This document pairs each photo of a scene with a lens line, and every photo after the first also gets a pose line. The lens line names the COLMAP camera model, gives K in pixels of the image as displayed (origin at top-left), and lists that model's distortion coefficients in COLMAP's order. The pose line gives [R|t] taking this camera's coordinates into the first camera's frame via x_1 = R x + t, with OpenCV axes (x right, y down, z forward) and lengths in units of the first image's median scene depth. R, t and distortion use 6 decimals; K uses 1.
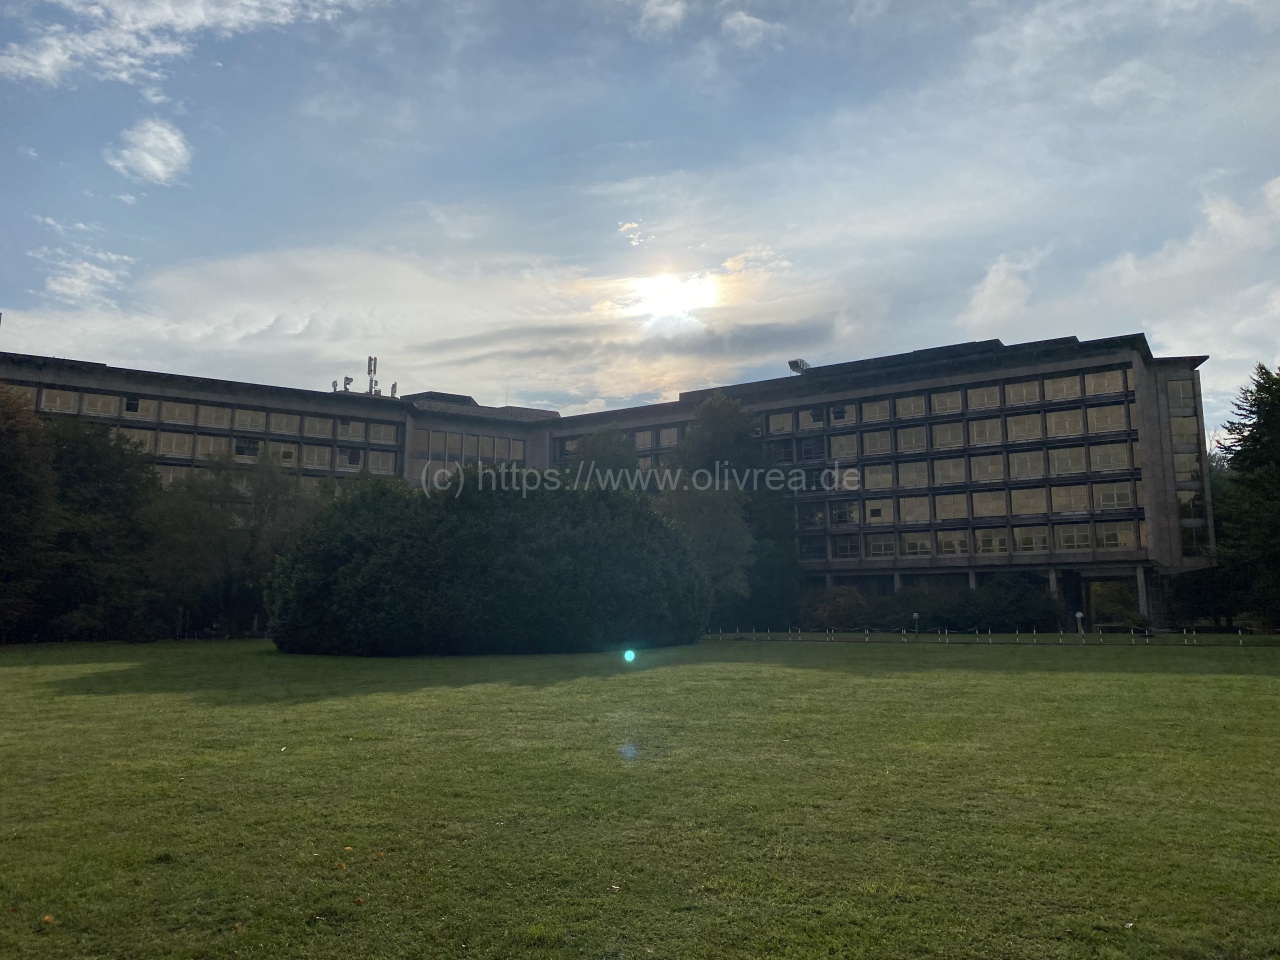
lens RADIAL K [[986.9, 0, 613.6], [0, 986.9, 434.5], [0, 0, 1]] dist [-0.005089, -0.007582]
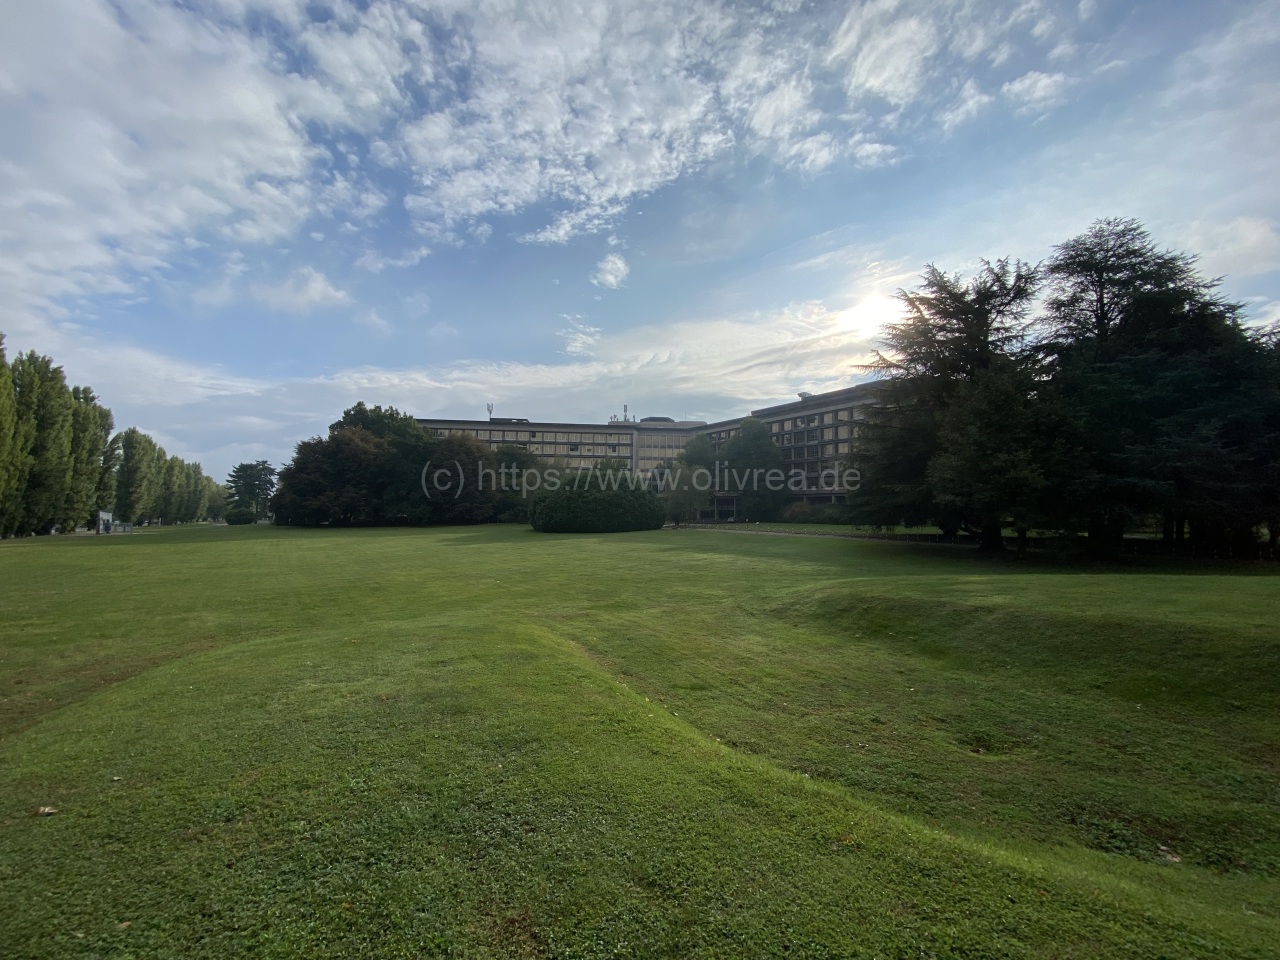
lens RADIAL K [[521.4, 0, 646.8], [0, 521.4, 487.0], [0, 0, 1]] dist [0.000172, -0.005461]
pose [[0.918365, -0.002599, -0.395726, 0.350688], [0.068711, 0.985837, 0.152985, -0.082034], [0.389724, -0.167687, 0.905536, -0.205421]]
